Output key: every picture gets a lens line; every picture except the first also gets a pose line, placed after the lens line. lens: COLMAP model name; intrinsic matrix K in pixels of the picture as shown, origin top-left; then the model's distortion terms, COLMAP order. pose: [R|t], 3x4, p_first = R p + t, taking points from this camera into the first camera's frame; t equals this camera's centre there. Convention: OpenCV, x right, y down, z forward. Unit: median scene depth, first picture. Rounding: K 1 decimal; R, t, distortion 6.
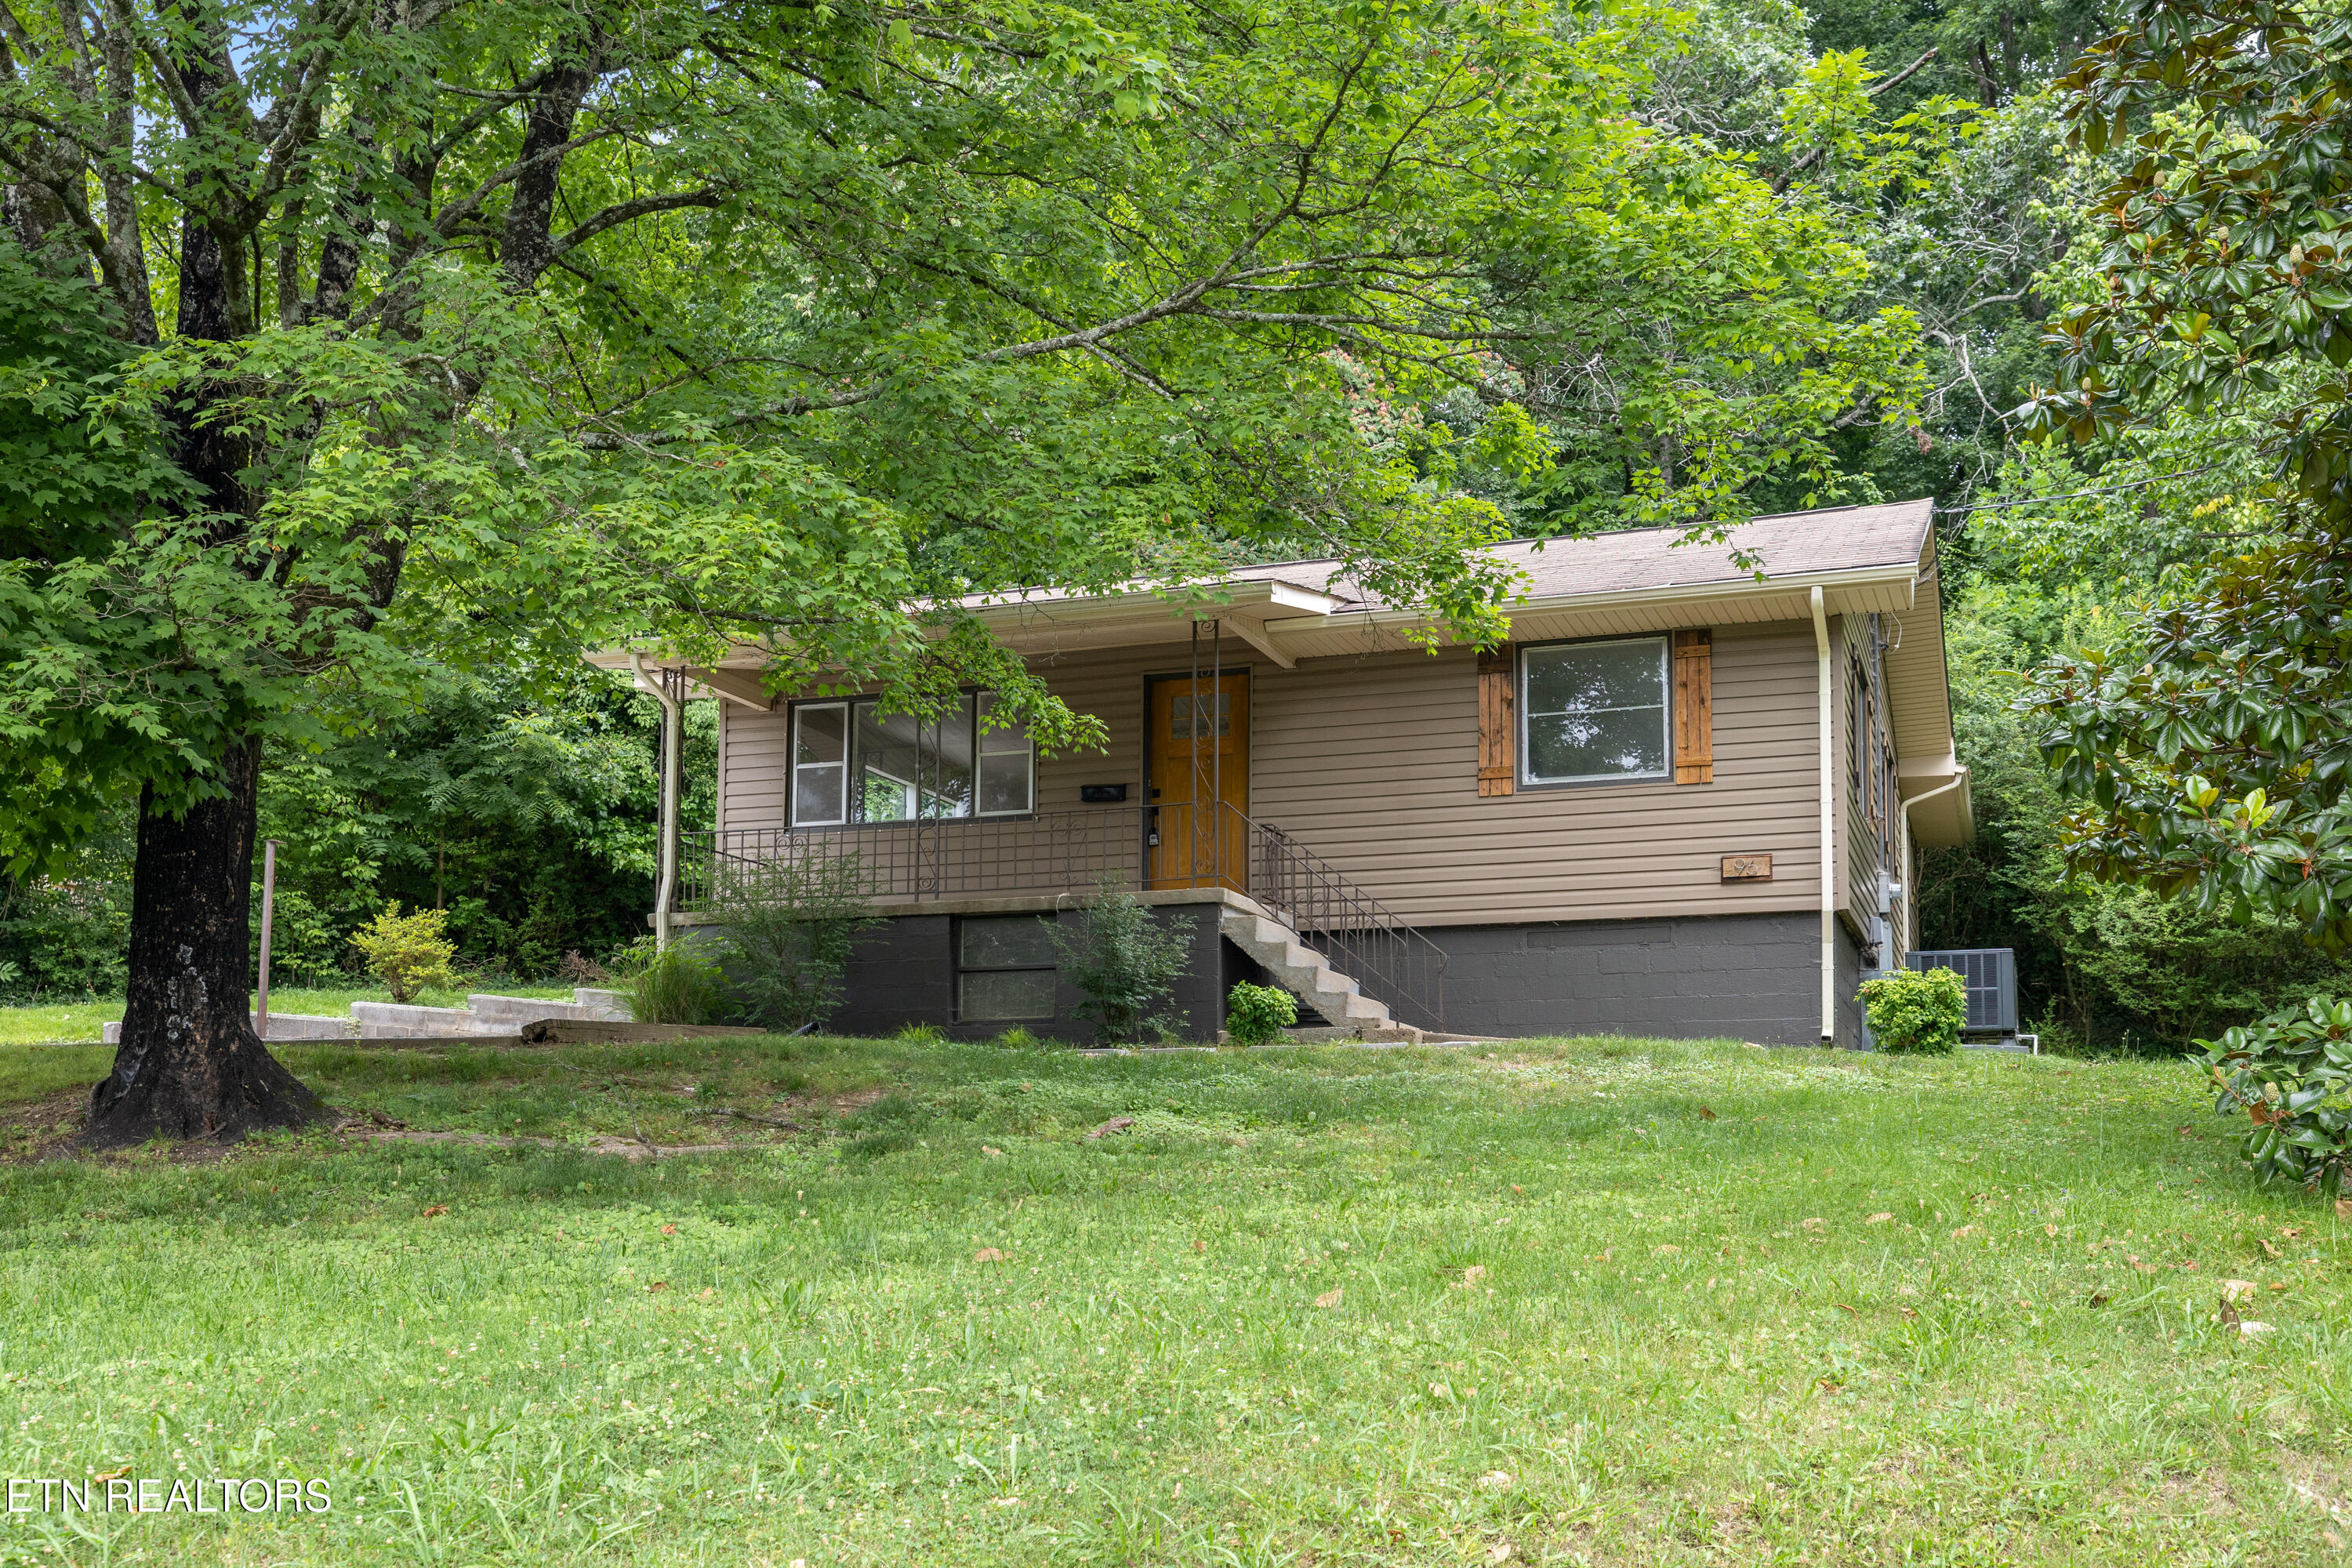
lens RADIAL K [[2385.9, 0, 1176.0], [0, 2385.9, 784.0], [0, 0, 1]] dist [0.003700, 0.002312]
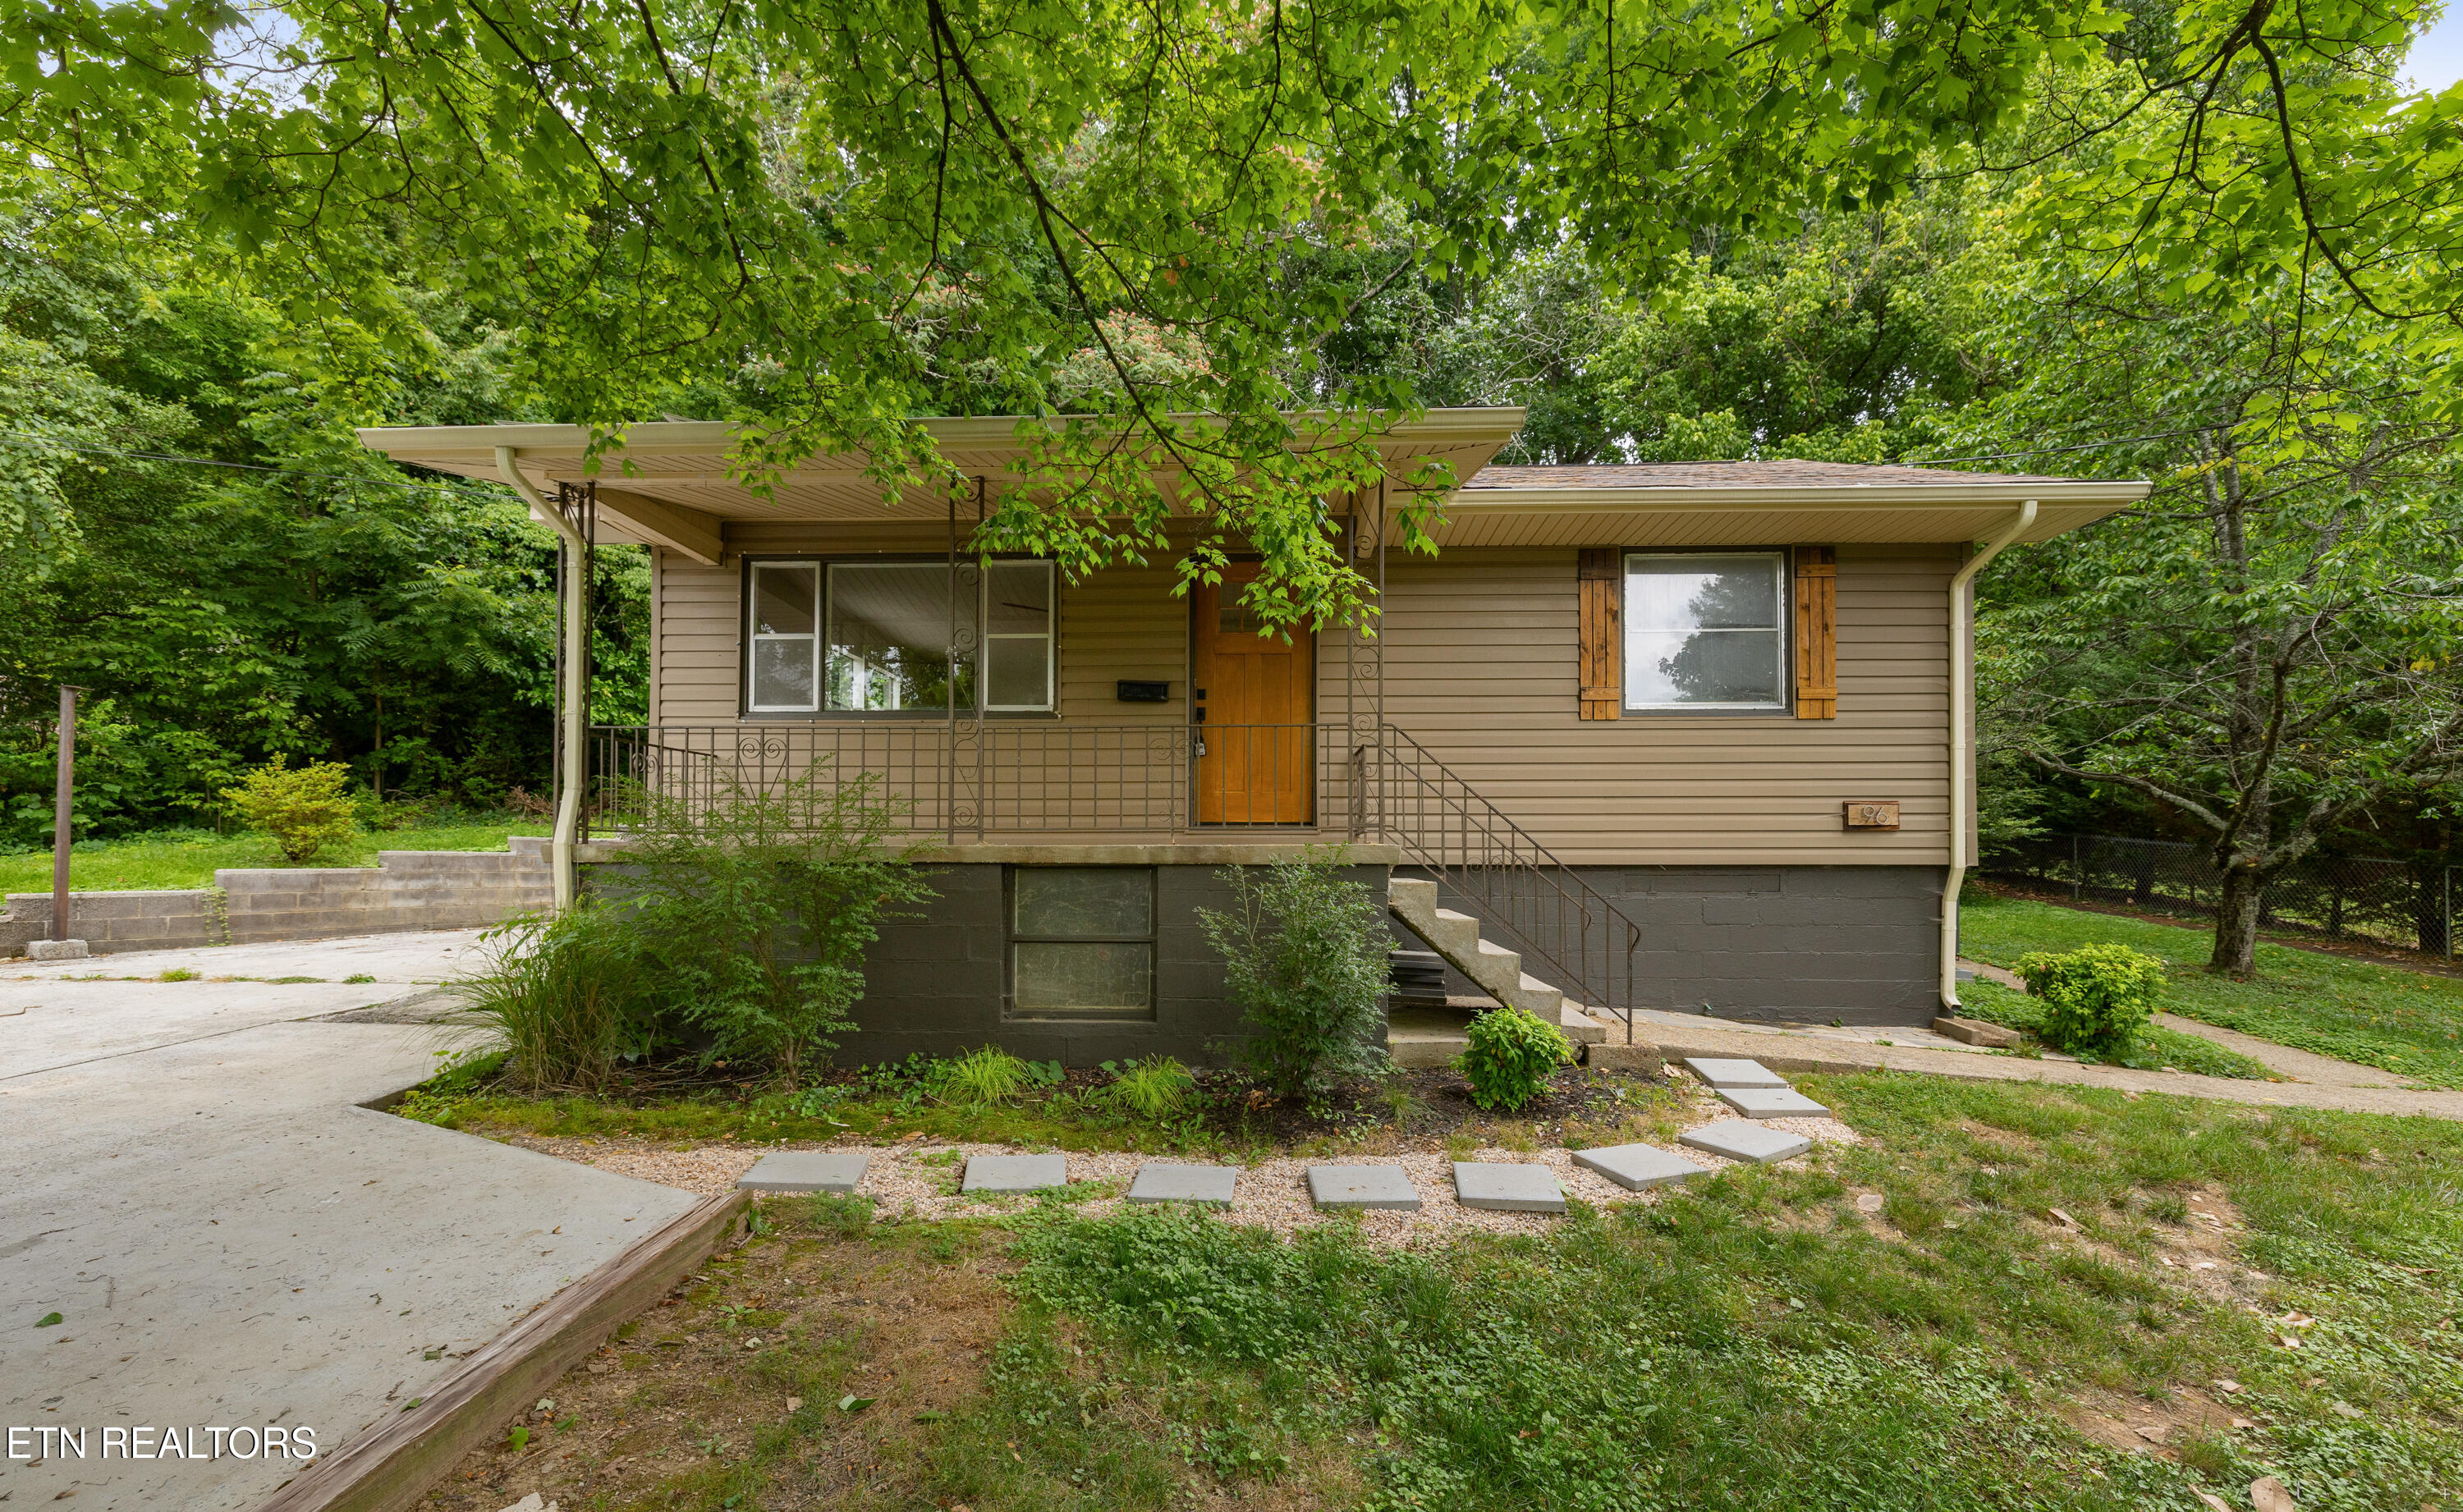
lens RADIAL K [[1202.2, 0, 1229.5], [0, 1202.2, 850.6], [0, 0, 1]] dist [-0.000693, 0.000111]
pose [[0.968280, 0.018069, 0.249213, -0.083358], [-0.056799, 0.987188, 0.149107, -0.004572], [-0.243326, -0.158532, 0.956901, 0.449155]]
